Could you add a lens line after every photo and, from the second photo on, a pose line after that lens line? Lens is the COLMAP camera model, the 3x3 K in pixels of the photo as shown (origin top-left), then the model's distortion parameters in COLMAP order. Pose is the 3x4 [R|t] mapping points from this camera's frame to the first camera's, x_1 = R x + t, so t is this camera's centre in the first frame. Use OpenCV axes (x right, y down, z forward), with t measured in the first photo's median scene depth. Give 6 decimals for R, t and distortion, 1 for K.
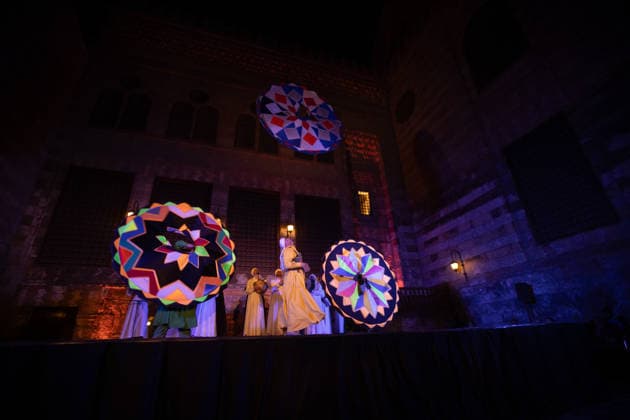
lens RADIAL K [[289.9, 0, 315.0], [0, 289.9, 210.0], [0, 0, 1]] dist [-0.041697, 0.018242]
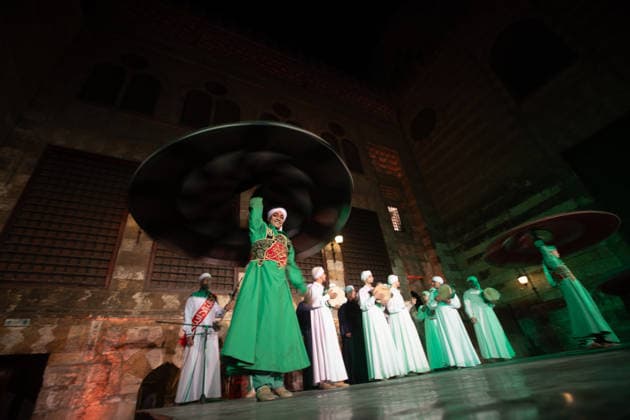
lens RADIAL K [[289.9, 0, 315.0], [0, 289.9, 210.0], [0, 0, 1]] dist [-0.041697, 0.018242]
pose [[0.985383, 0.016680, 0.169536, -0.308818], [0.008761, 0.988916, -0.148218, 0.107353], [-0.170129, 0.147537, 0.974315, 0.217628]]
